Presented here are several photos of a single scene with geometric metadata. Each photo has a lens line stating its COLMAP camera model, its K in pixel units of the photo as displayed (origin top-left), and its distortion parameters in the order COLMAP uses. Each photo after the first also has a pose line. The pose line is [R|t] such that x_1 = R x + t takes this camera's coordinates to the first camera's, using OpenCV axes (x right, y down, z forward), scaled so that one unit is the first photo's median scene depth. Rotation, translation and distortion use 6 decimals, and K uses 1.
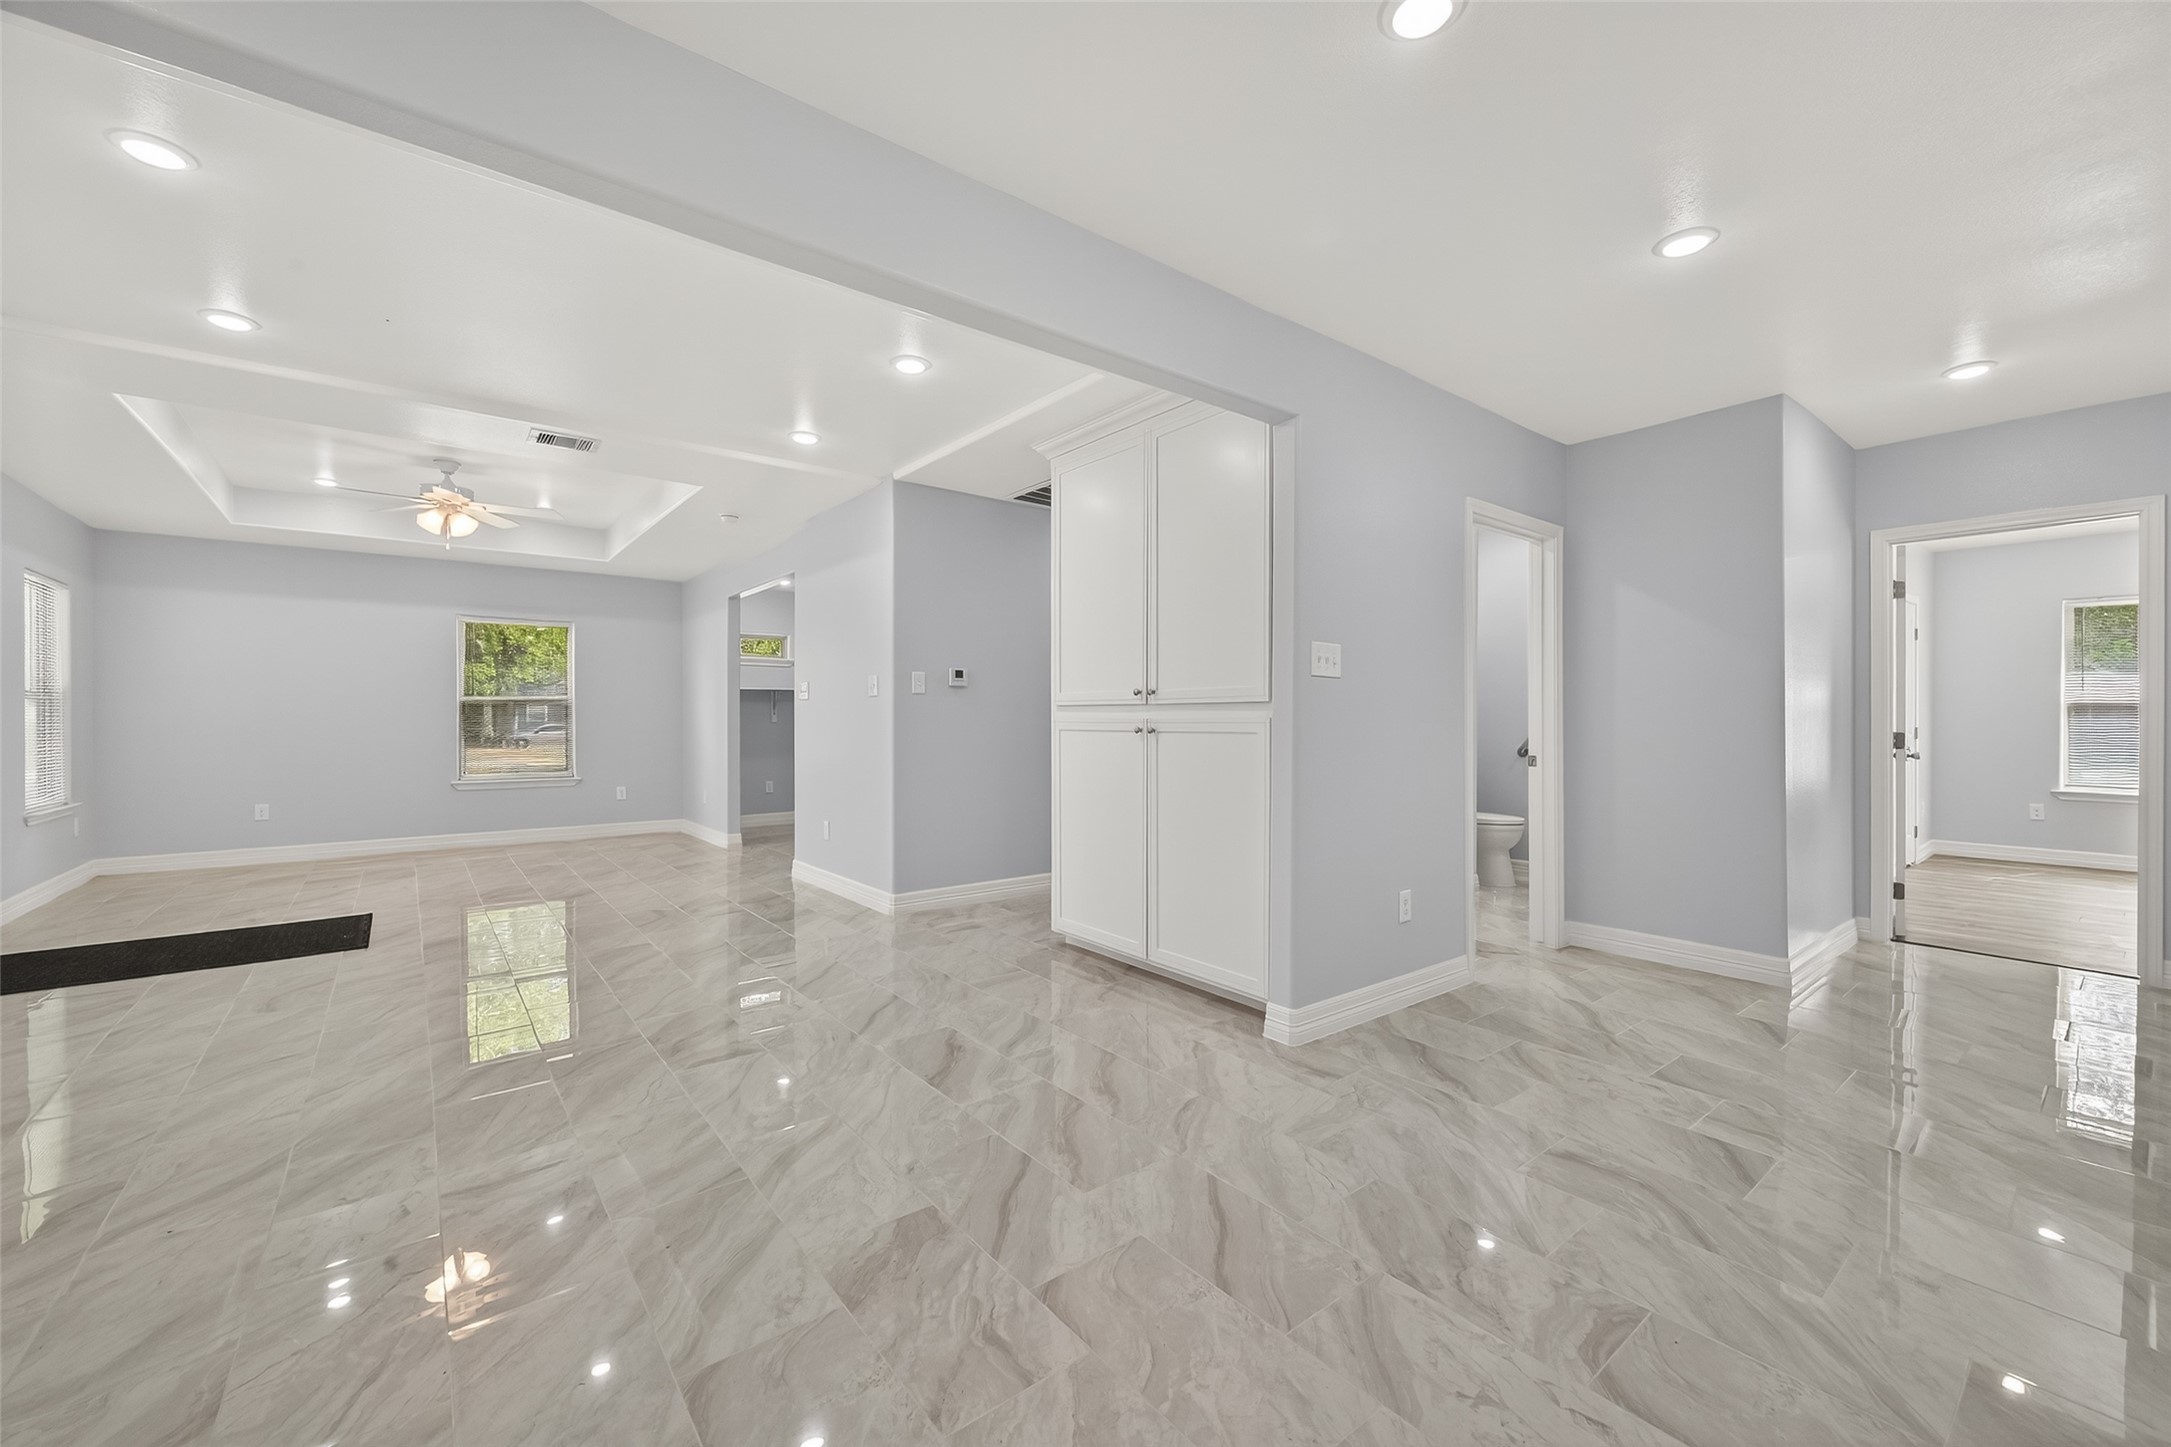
lens RADIAL K [[854.6, 0, 1026.6], [0, 854.6, 717.5], [0, 0, 1]] dist [-0.001221, -0.000252]
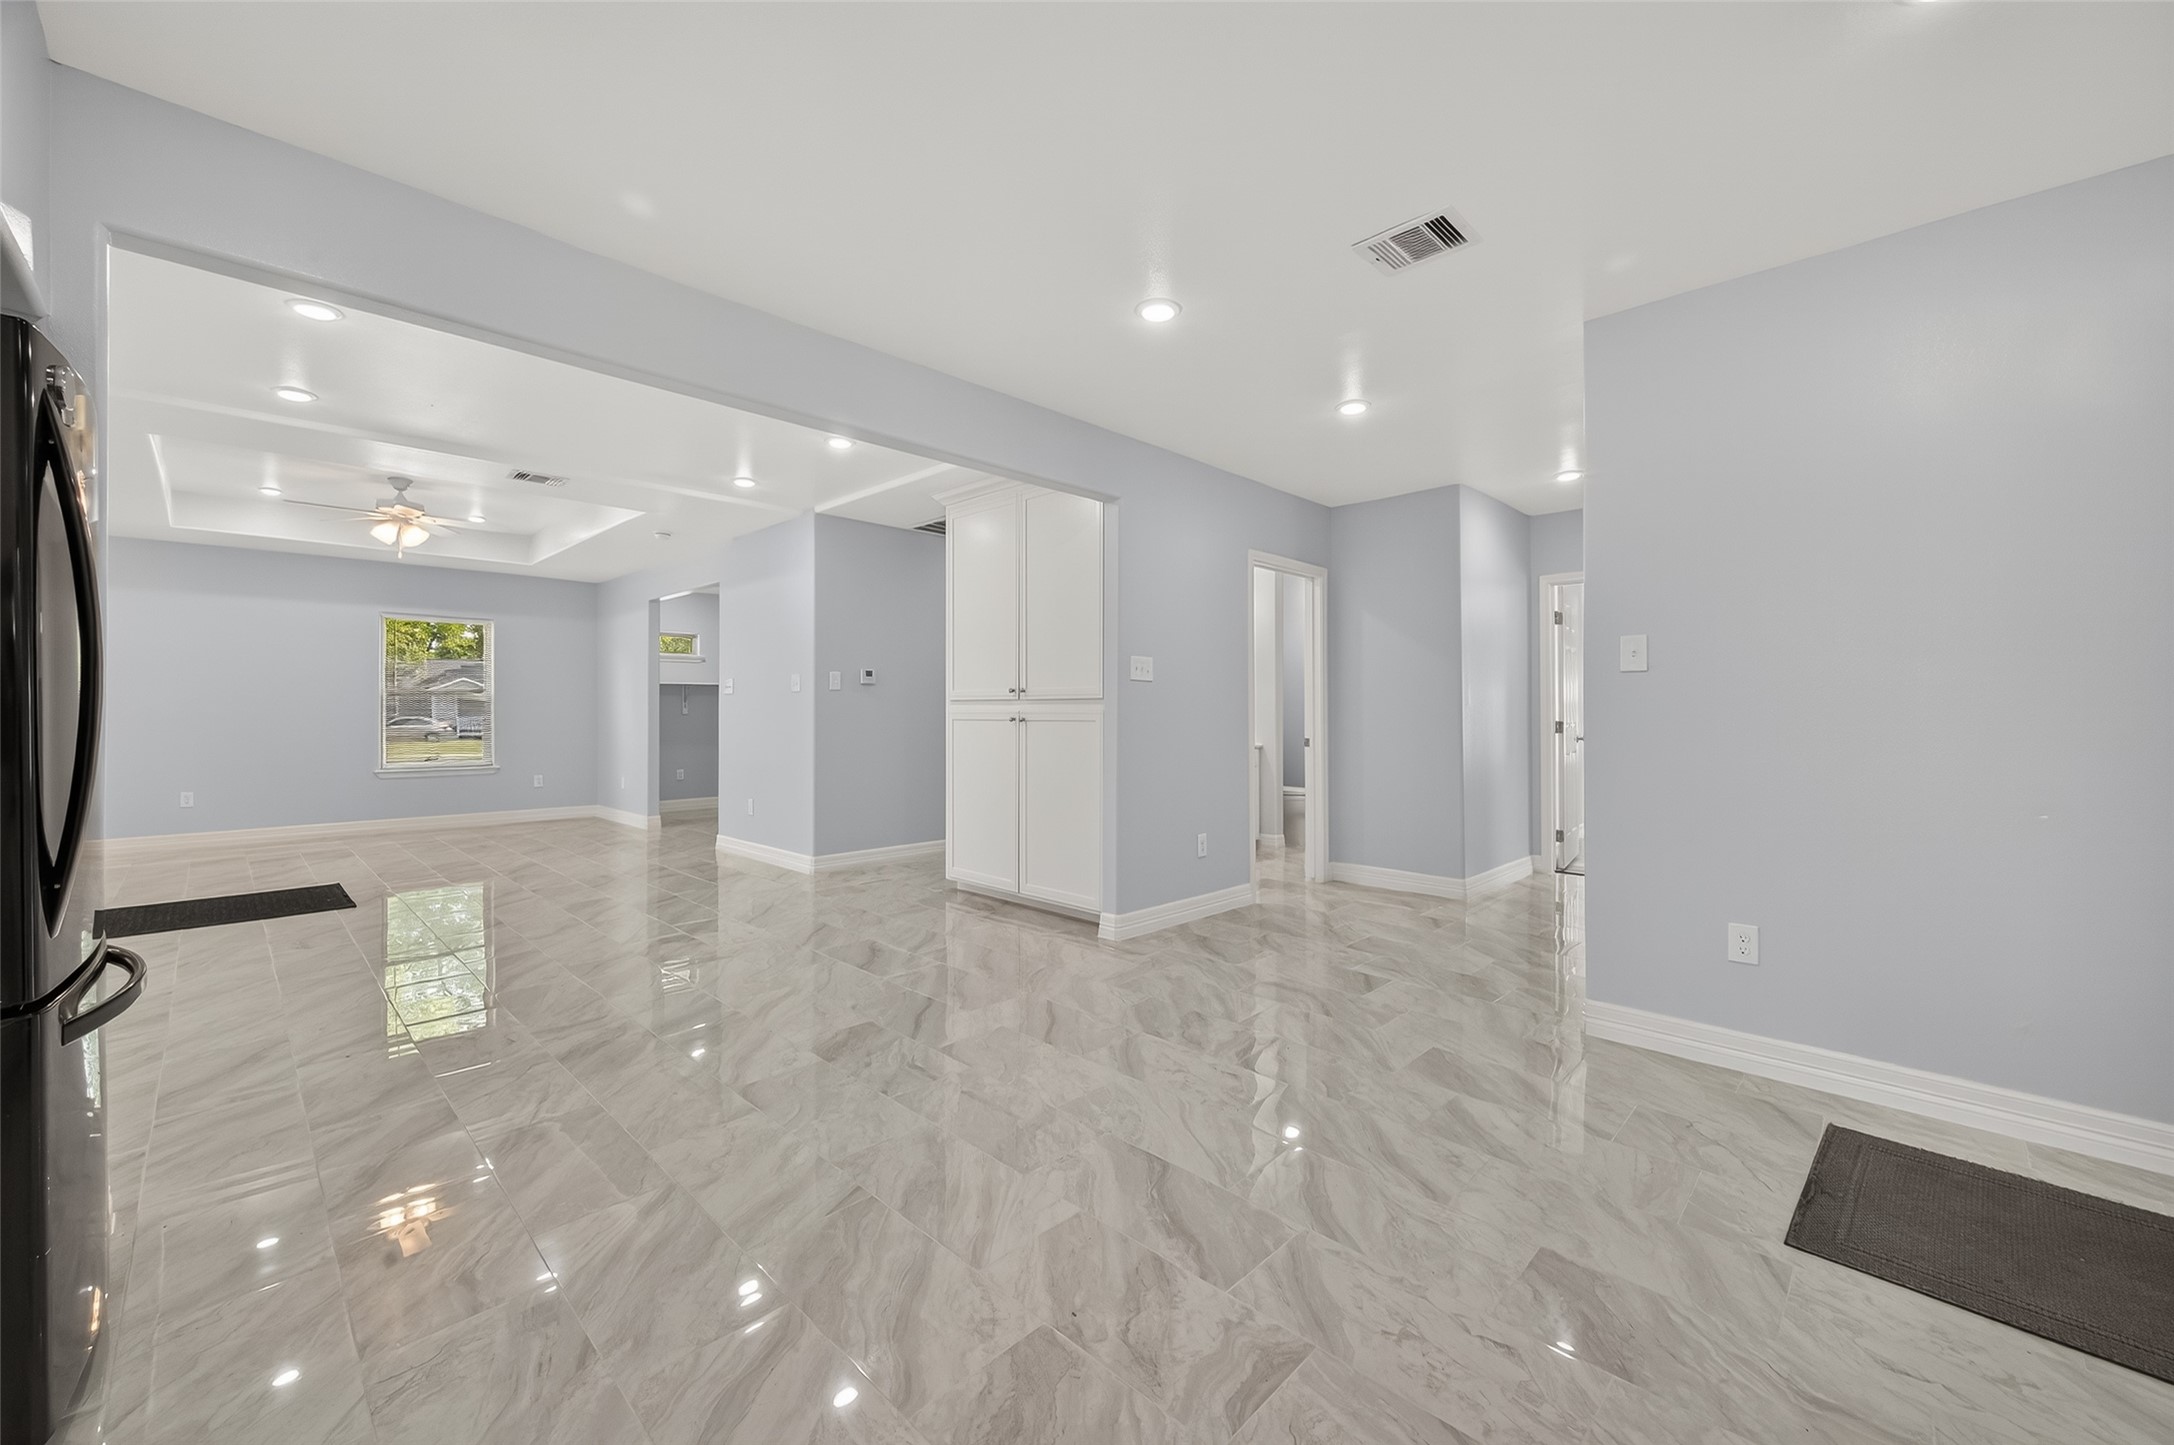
lens RADIAL K [[855.7, 0, 1028.0], [0, 855.7, 716.4], [0, 0, 1]] dist [-0.001221, -0.000252]
pose [[0.991888, 0.000075, 0.127115, -0.012905], [-0.000908, 0.999978, 0.006499, 0.001818], [-0.127112, -0.006561, 0.991867, -0.309855]]
